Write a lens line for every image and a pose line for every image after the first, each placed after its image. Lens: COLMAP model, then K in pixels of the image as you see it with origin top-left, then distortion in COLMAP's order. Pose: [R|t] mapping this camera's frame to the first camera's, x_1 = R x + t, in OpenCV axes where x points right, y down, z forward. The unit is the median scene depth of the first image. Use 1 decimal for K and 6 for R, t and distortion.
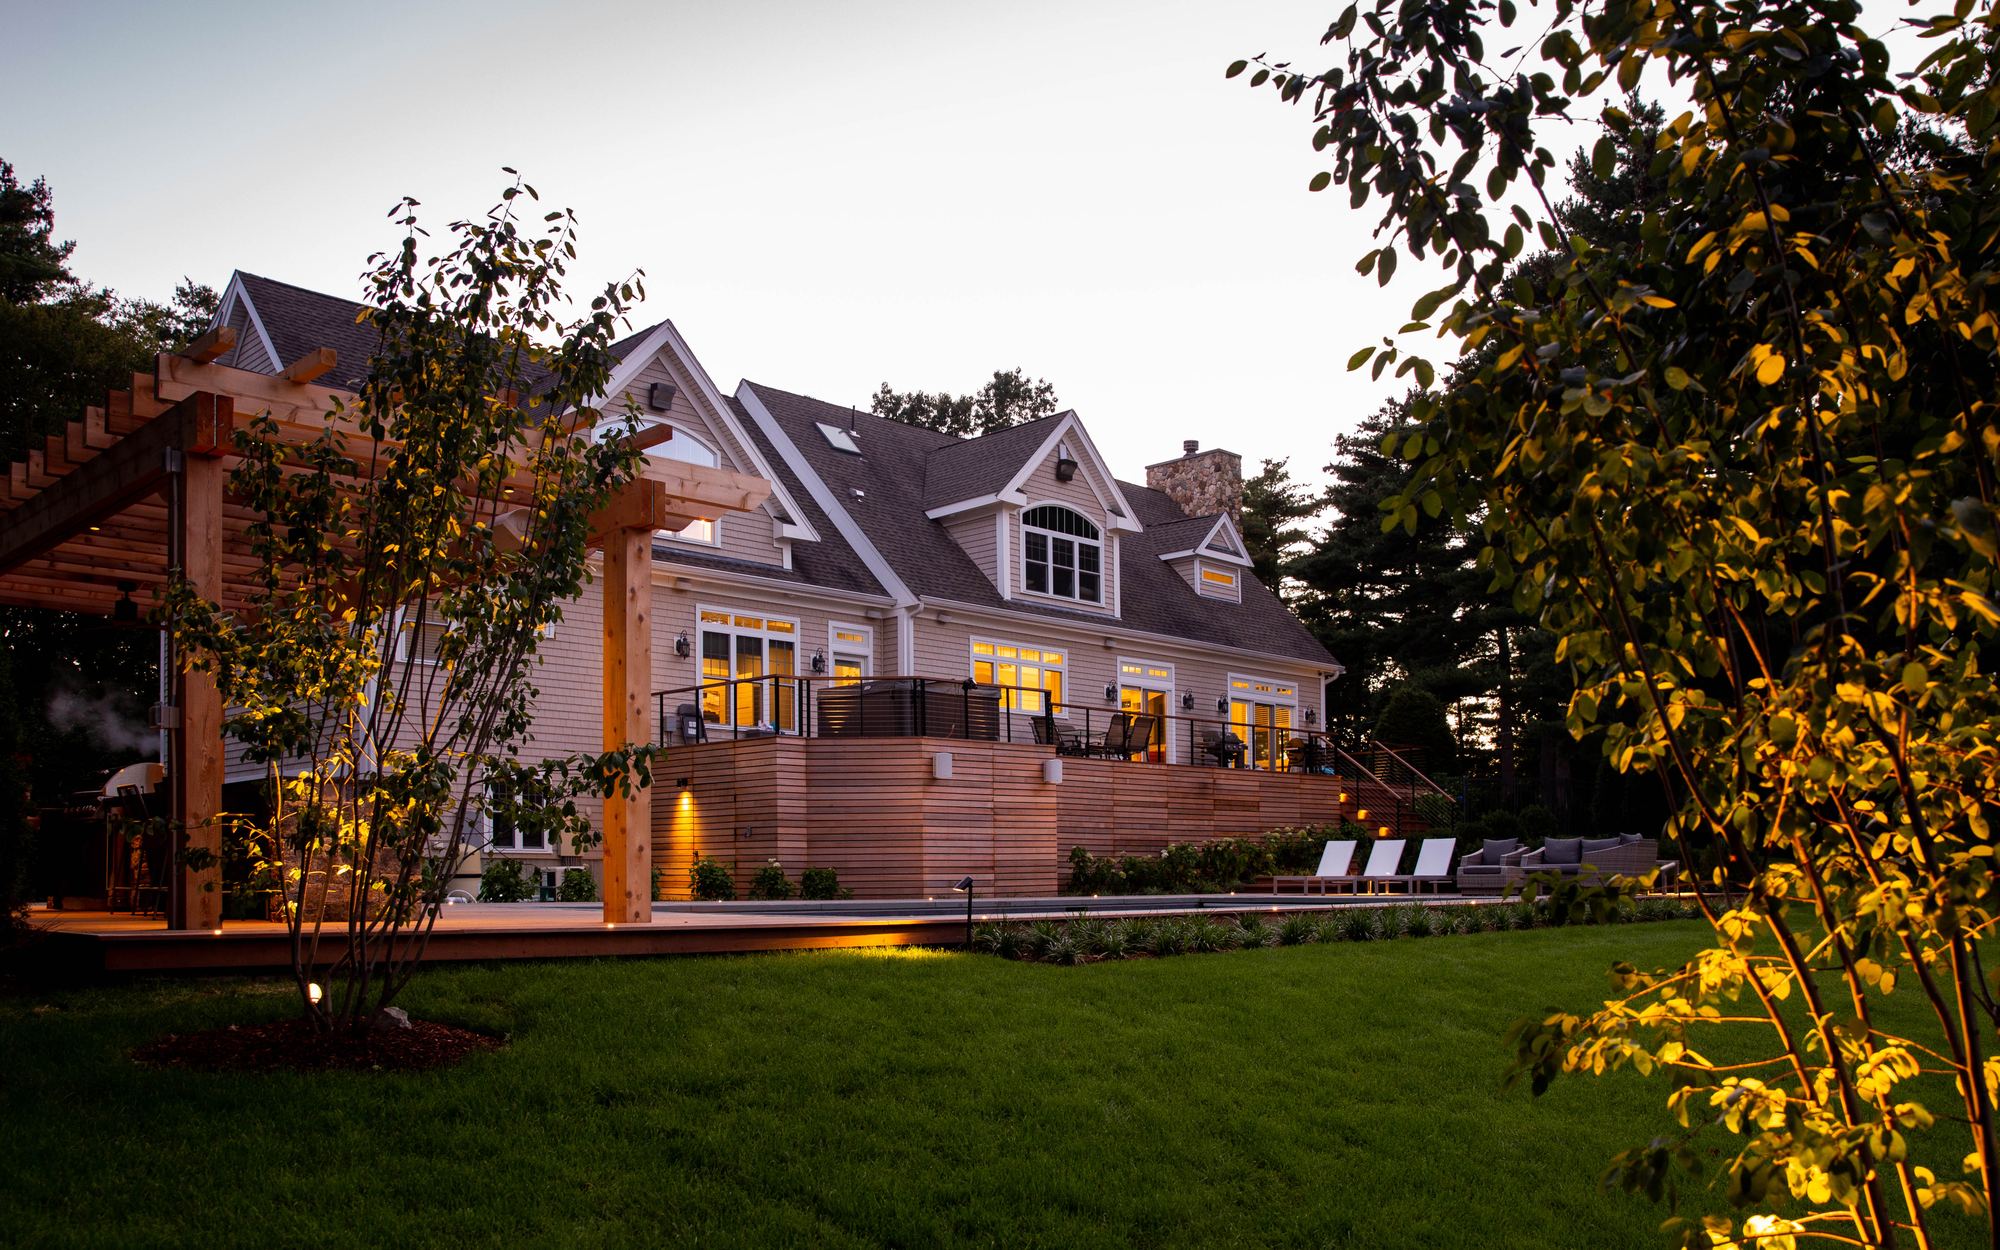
lens RADIAL K [[1533.1, 0, 992.3], [0, 1533.1, 707.6], [0, 0, 1]] dist [-0.105021, 0.008677]
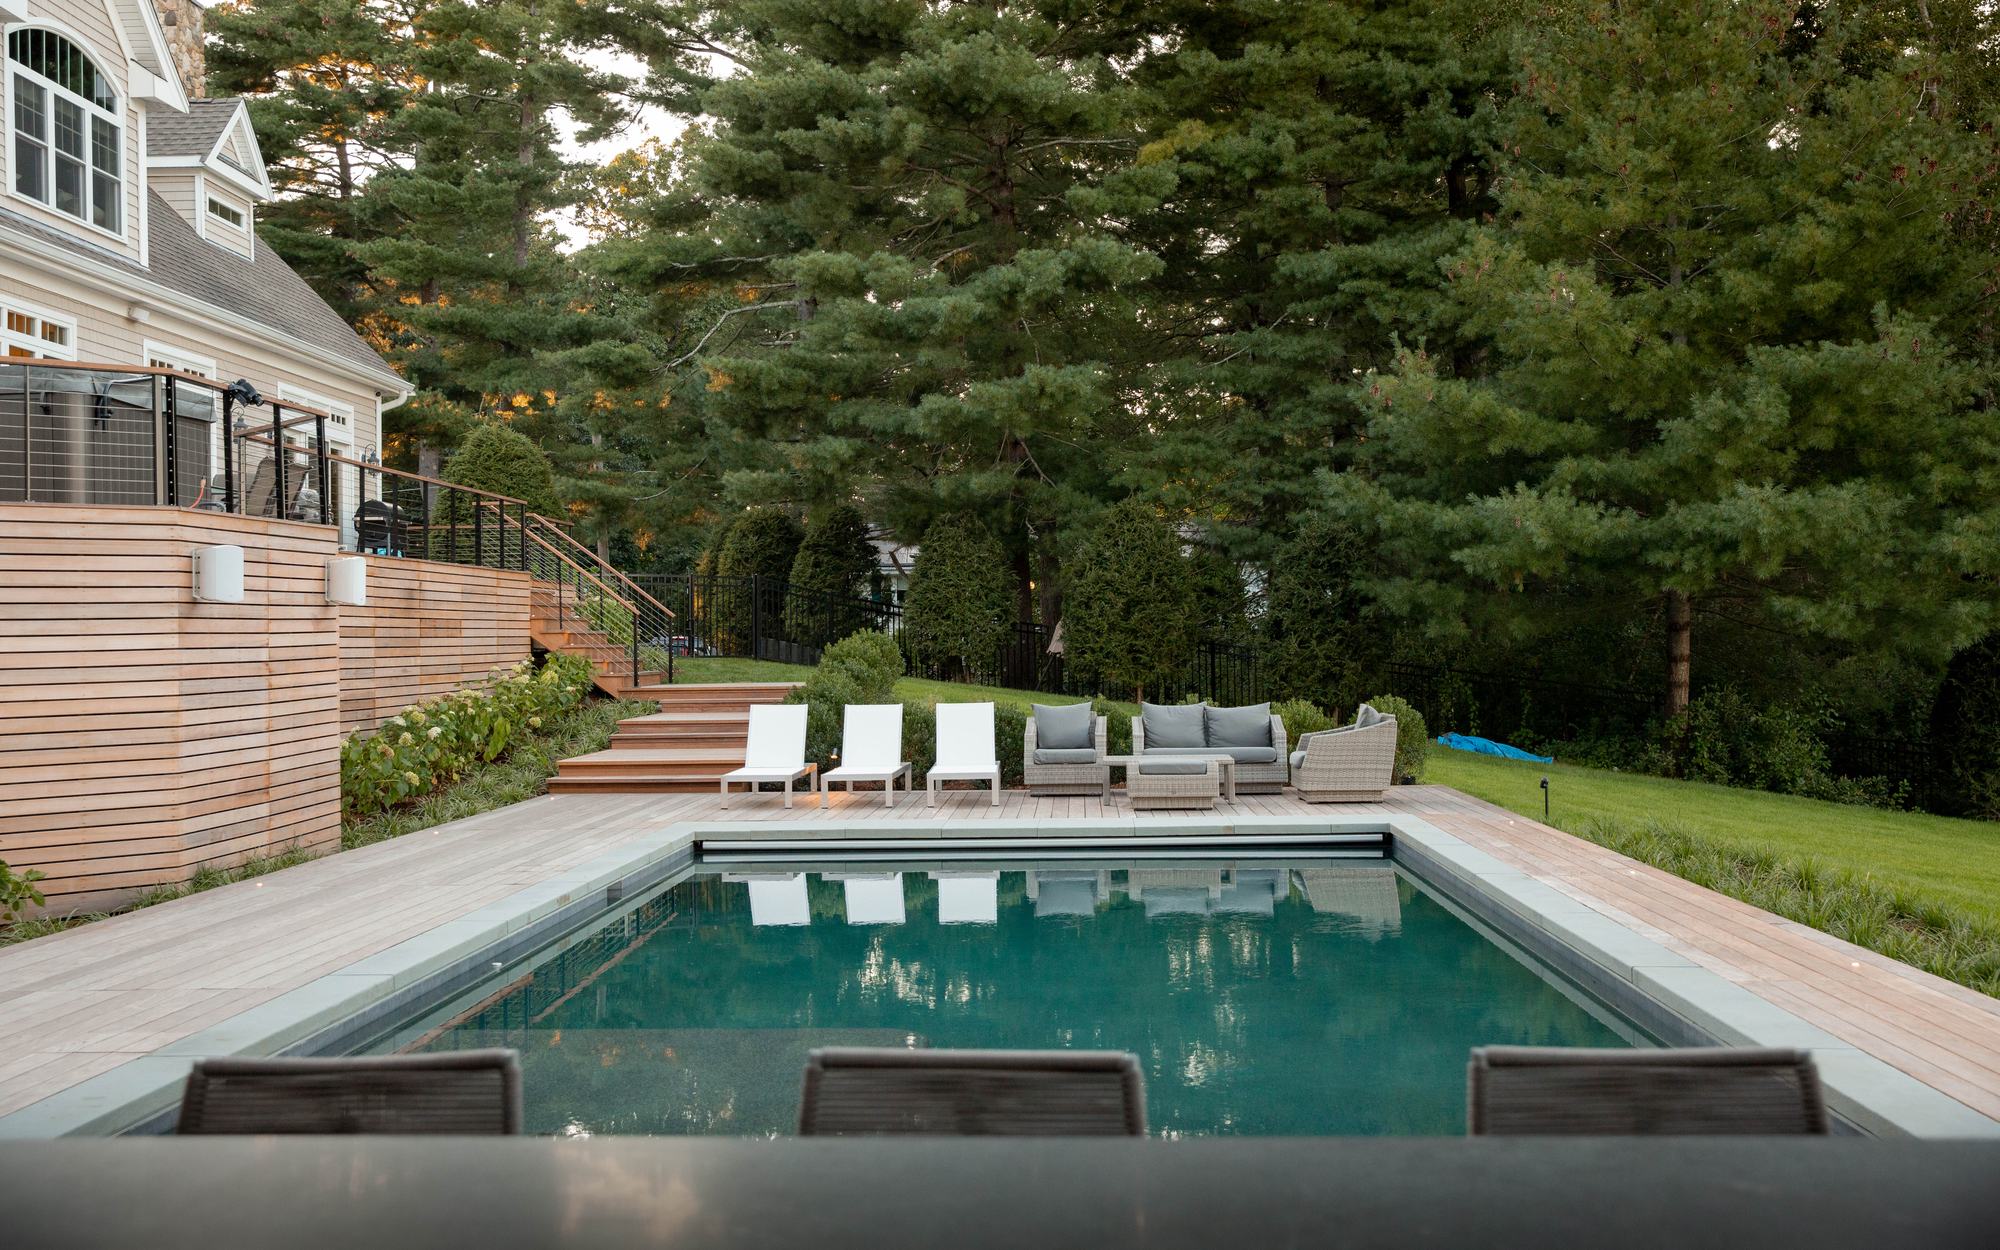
lens RADIAL K [[2022.5, 0, 1011.5], [0, 2022.5, 590.7], [0, 0, 1]] dist [-0.013950, 0.001288]
pose [[0.740691, 0.011696, 0.671745, -0.178697], [-0.061915, 0.996782, 0.050915, -0.000752], [-0.668987, -0.079304, 0.739031, 0.291273]]
